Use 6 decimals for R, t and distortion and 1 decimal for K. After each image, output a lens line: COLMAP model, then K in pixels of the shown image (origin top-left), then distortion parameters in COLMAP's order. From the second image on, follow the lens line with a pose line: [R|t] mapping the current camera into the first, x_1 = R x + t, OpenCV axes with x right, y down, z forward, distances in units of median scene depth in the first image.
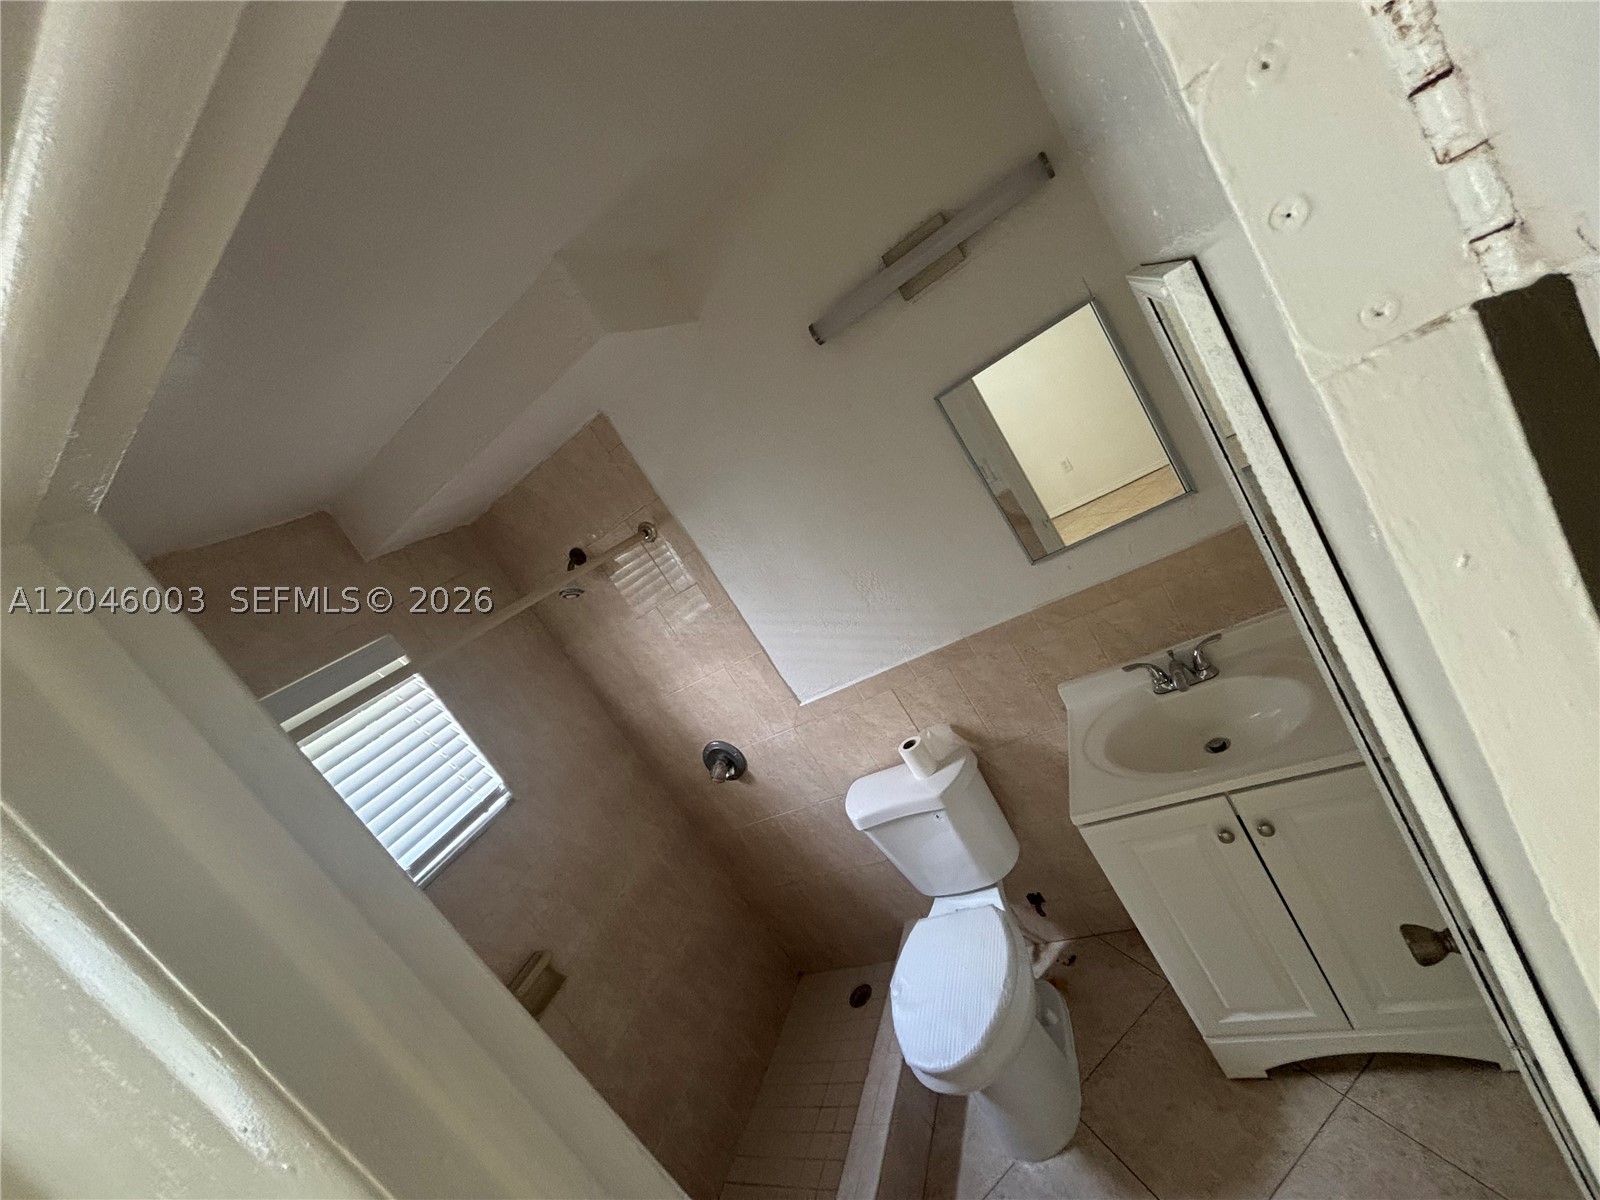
lens RADIAL K [[638.5, 0, 800.0], [0, 638.5, 600.0], [0, 0, 1]] dist [0.002677, -0.000588]
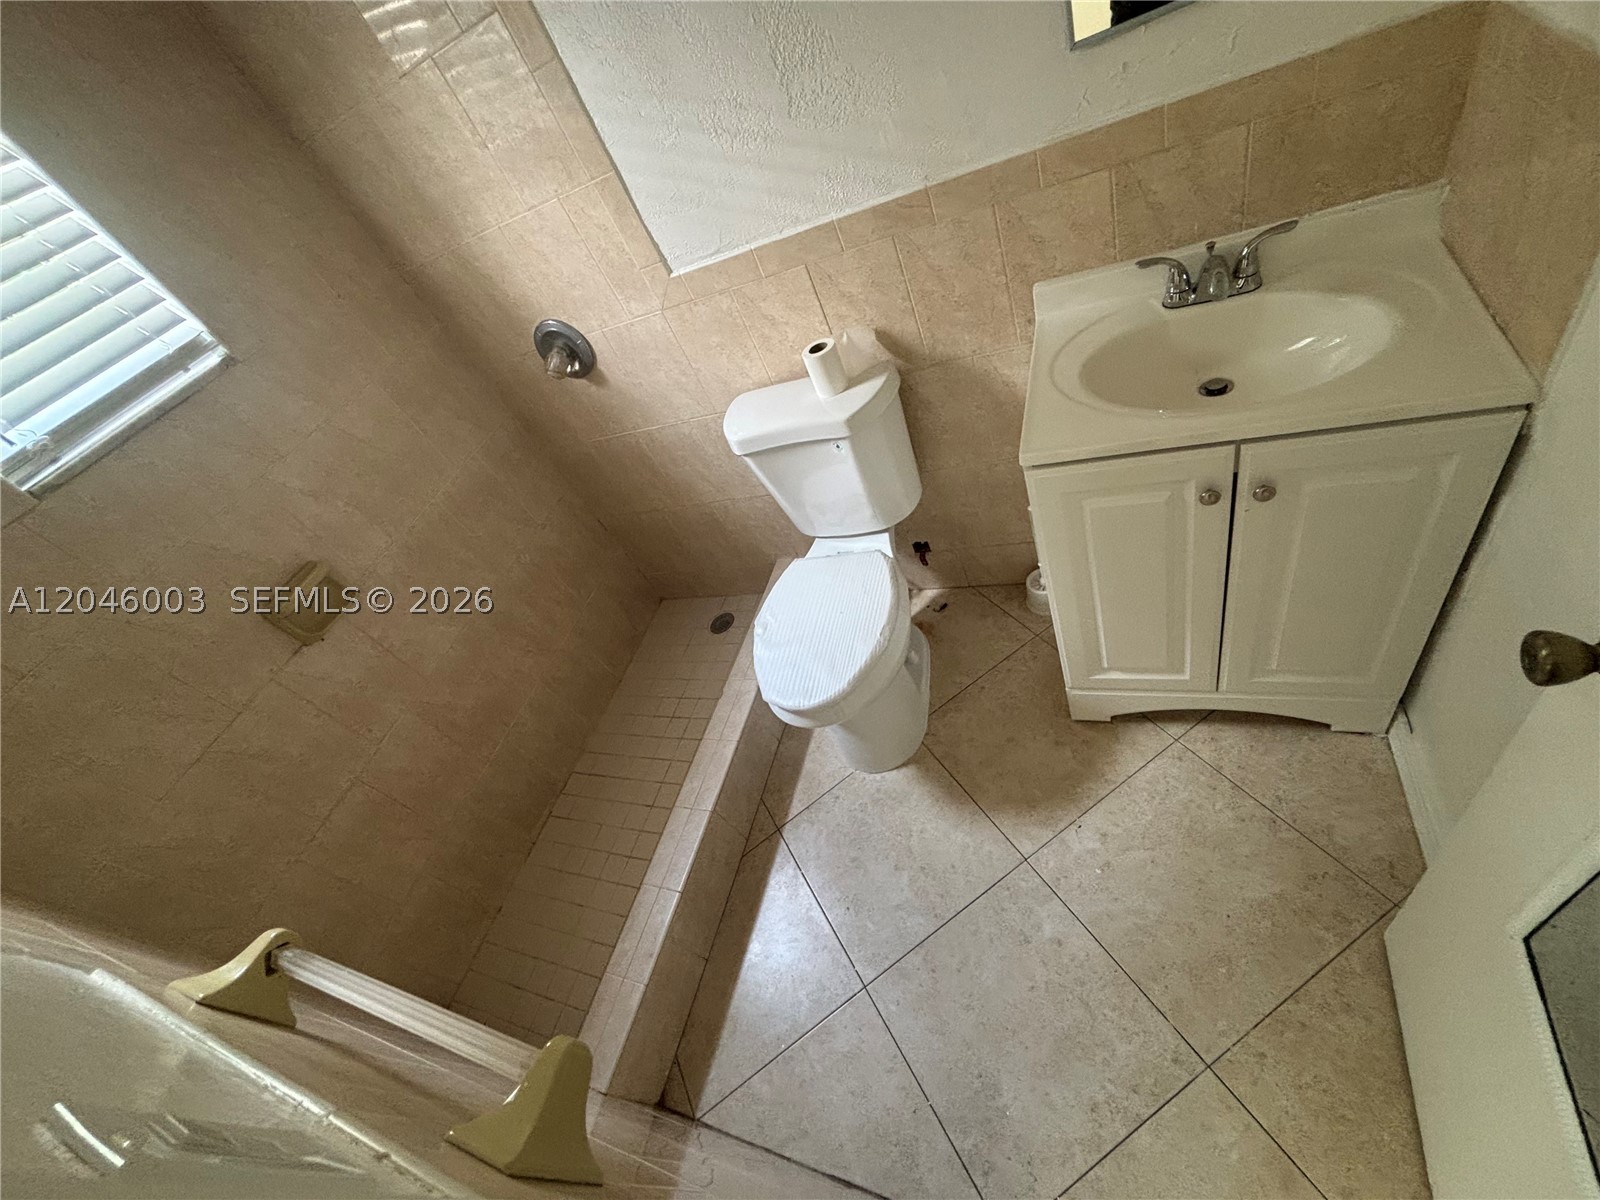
lens RADIAL K [[655.7, 0, 804.8], [0, 655.7, 606.6], [0, 0, 1]] dist [0.001339, 0.000225]
pose [[0.978131, 0.056901, 0.200053, 0.022575], [-0.152720, 0.849443, 0.505097, 0.098667], [-0.141193, -0.524604, 0.839557, 0.209108]]
